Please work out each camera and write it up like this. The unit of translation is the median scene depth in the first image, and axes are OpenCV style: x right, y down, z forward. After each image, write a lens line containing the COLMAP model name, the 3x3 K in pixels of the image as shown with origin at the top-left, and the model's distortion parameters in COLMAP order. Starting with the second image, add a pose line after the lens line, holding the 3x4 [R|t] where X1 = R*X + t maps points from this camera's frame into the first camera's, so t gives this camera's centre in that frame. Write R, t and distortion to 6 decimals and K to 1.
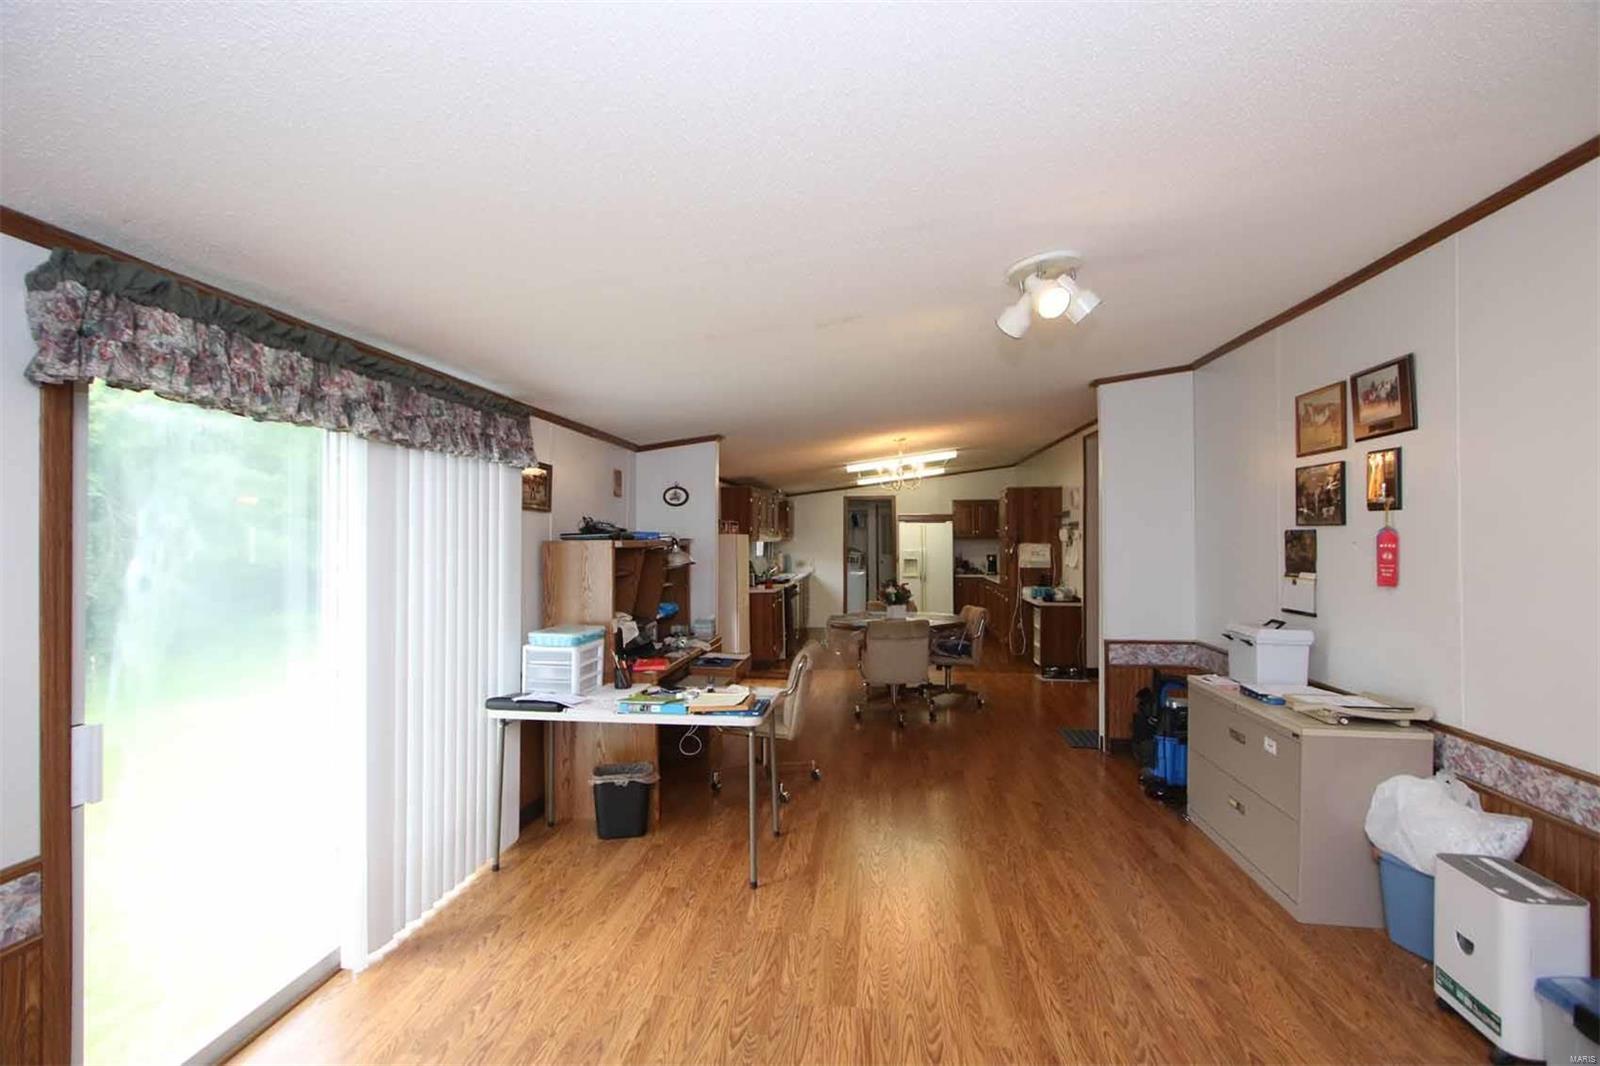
lens RADIAL K [[732.2, 0, 818.4], [0, 732.2, 528.3], [0, 0, 1]] dist [-0.010410, 0.000152]
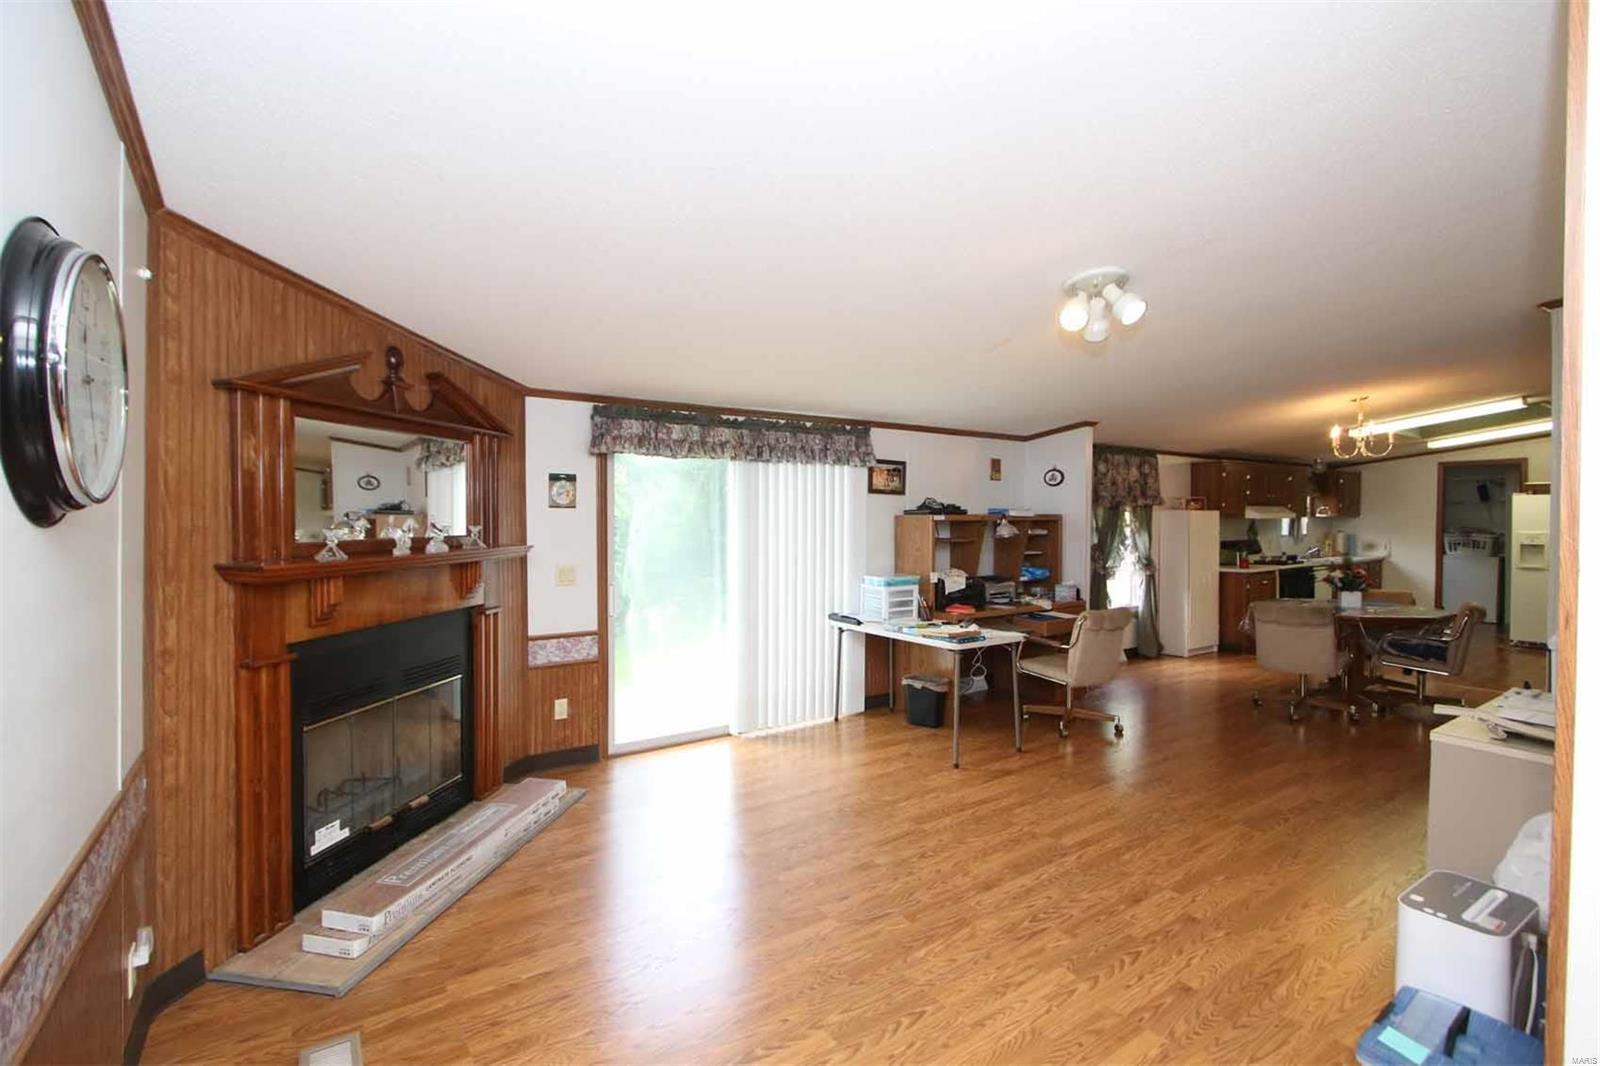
lens RADIAL K [[744.0, 0, 804.8], [0, 744.0, 529.0], [0, 0, 1]] dist [0.000708, 0.000086]
pose [[0.656738, 0.010866, -0.754041, 0.769013], [0.010887, 0.999655, 0.023887, 0.008975], [0.754041, -0.023896, 0.656393, -0.116593]]
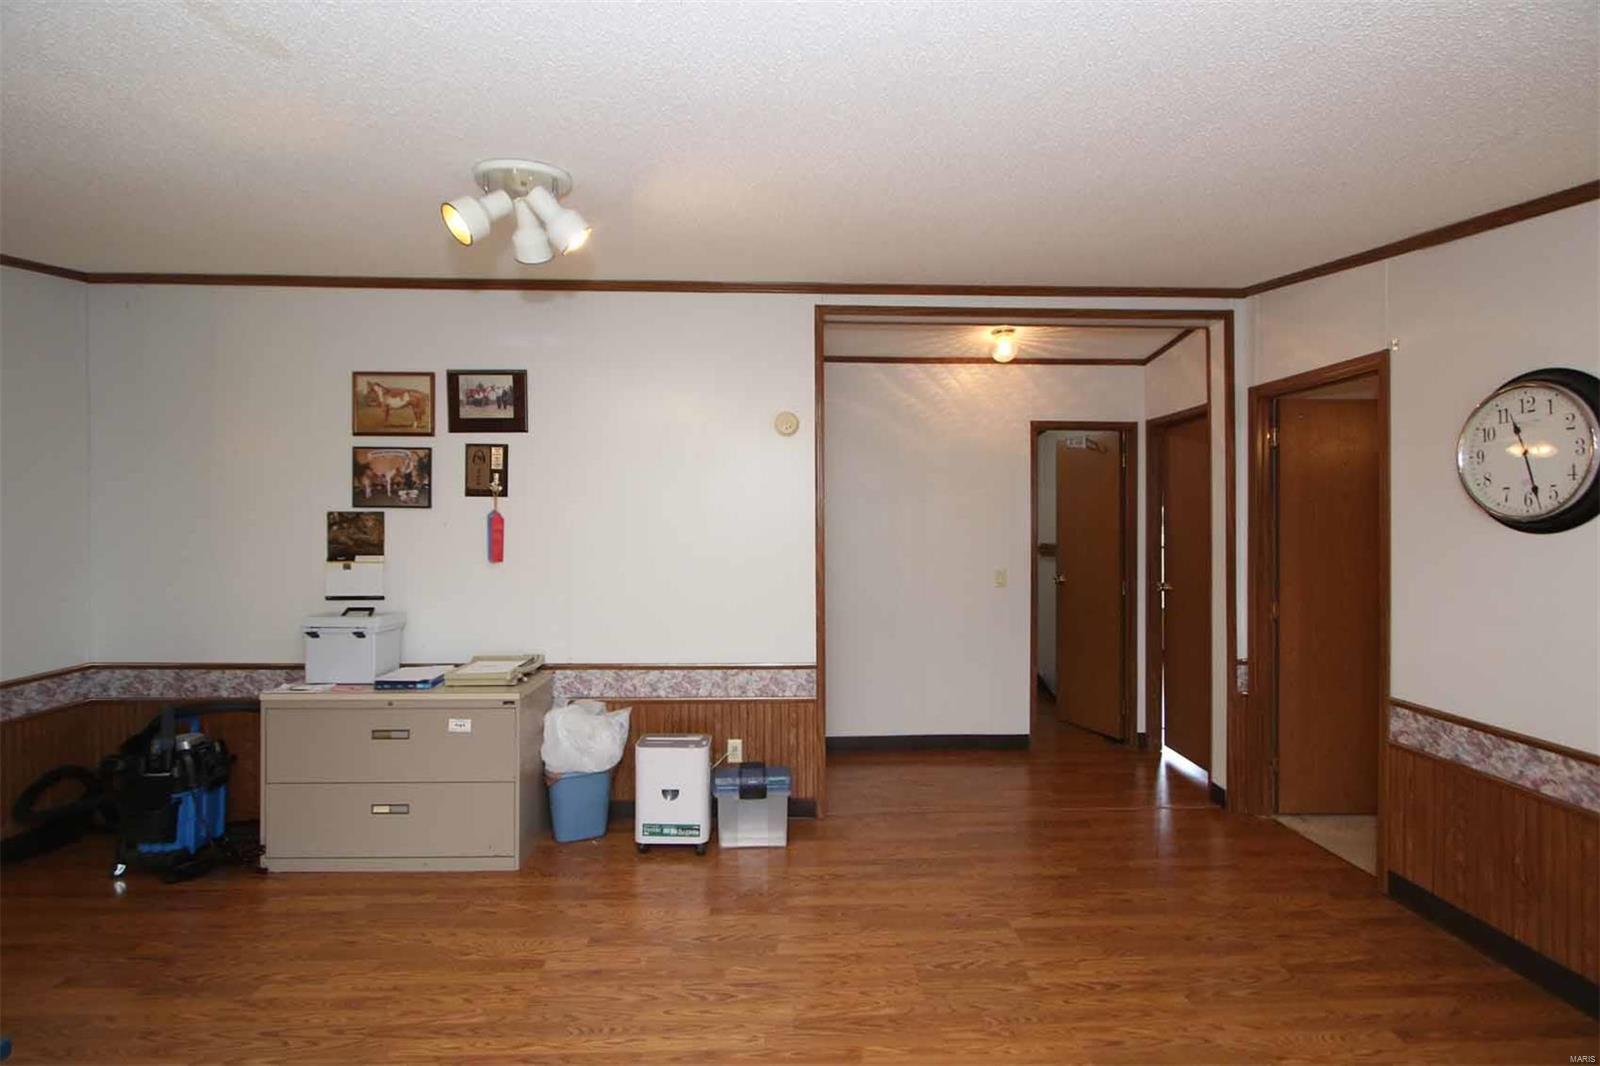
lens RADIAL K [[729.8, 0, 770.2], [0, 729.8, 530.6], [0, 0, 1]] dist [-0.000830, -0.000241]
pose [[-0.120250, -0.009194, 0.992701, -0.434466], [-0.016423, 0.999839, 0.007271, 0.013389], [-0.992608, -0.015429, -0.120382, 0.697065]]
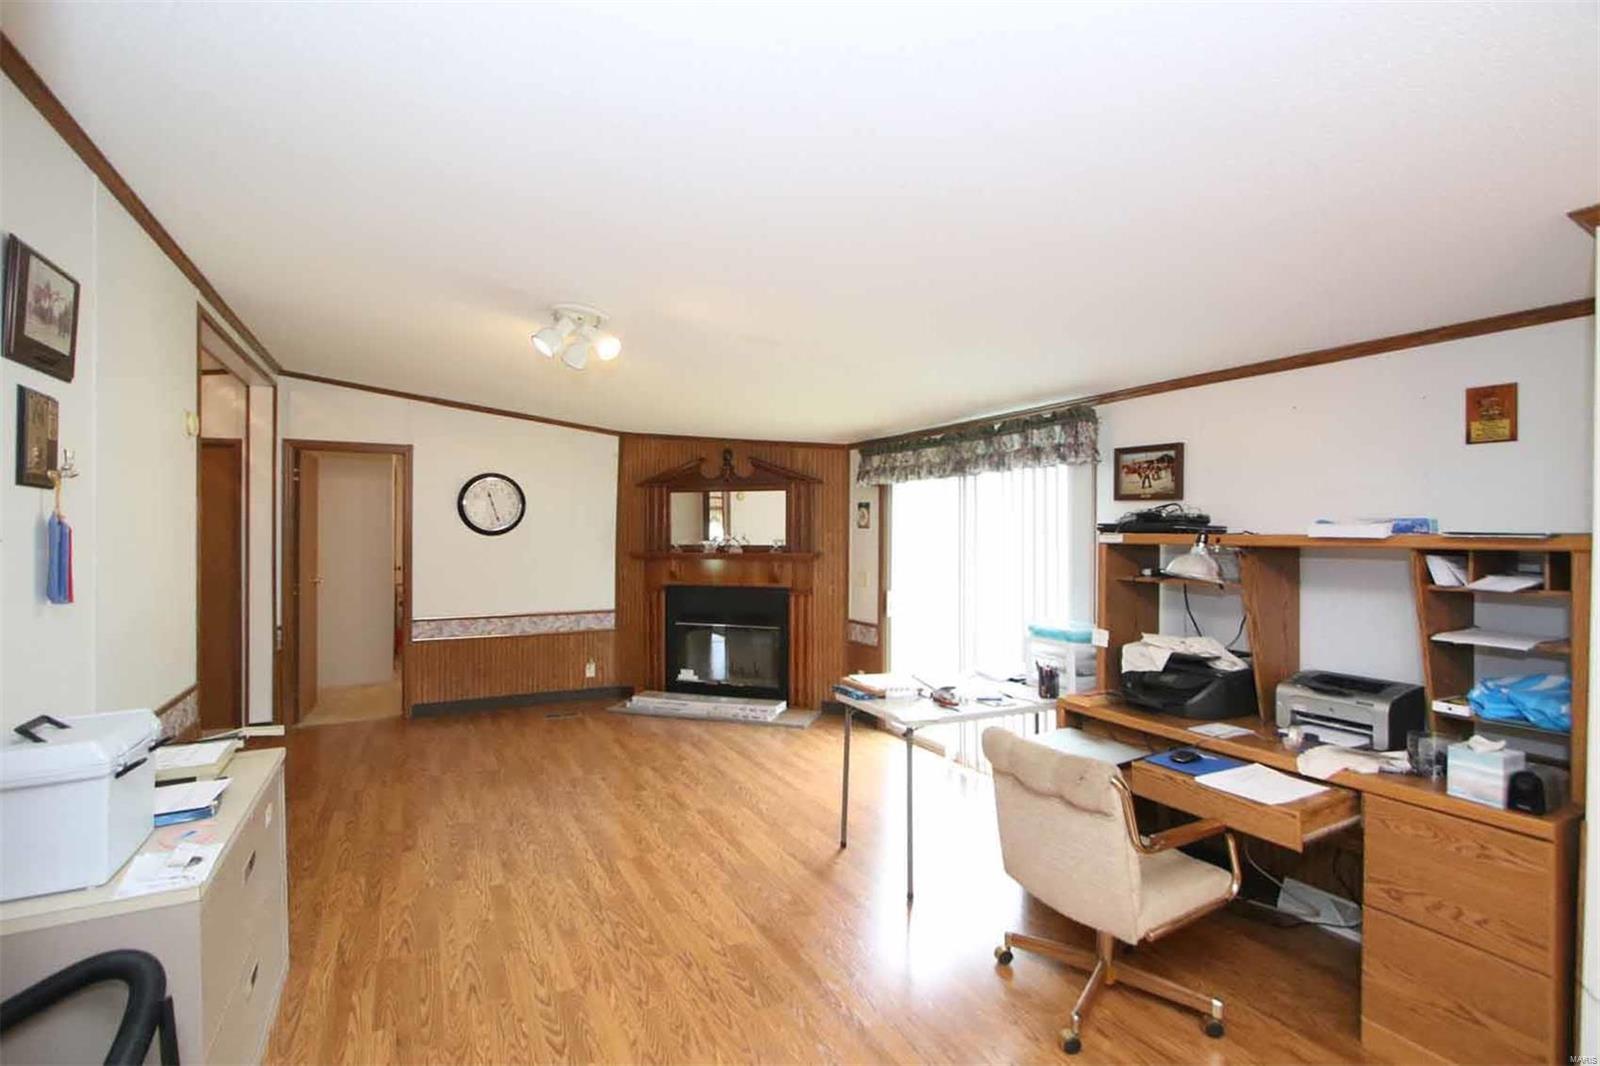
lens RADIAL K [[744.0, 0, 804.8], [0, 744.0, 529.0], [0, 0, 1]] dist [0.000708, 0.000086]
pose [[-0.836797, -0.001917, -0.547510, 0.579157], [0.006592, 0.999886, -0.013576, 0.024402], [0.547474, -0.014970, -0.836689, 1.922775]]
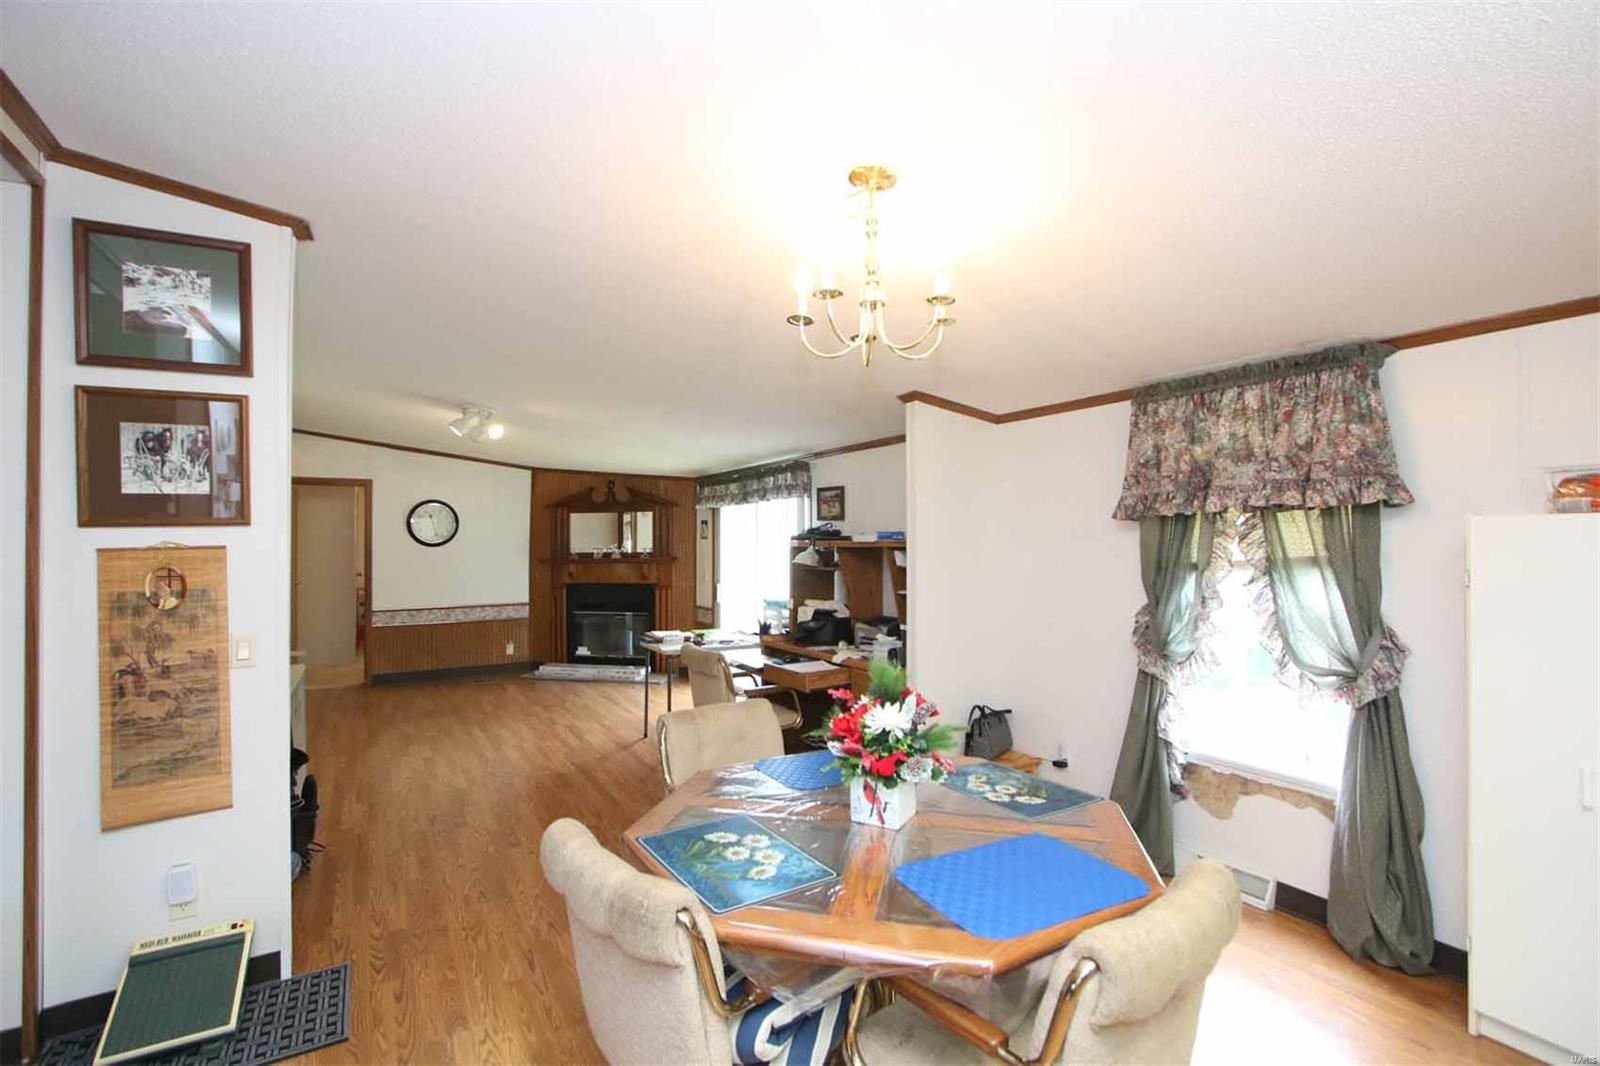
lens RADIAL K [[777.0, 0, 800.0], [0, 777.0, 533.0], [0, 0, 1]] dist [-0.001524, -0.000179]
pose [[-0.824254, -0.000081, -0.566220, 0.677305], [0.015196, 0.999637, -0.022264, 0.041765], [0.566016, -0.026956, -0.823953, 2.812908]]
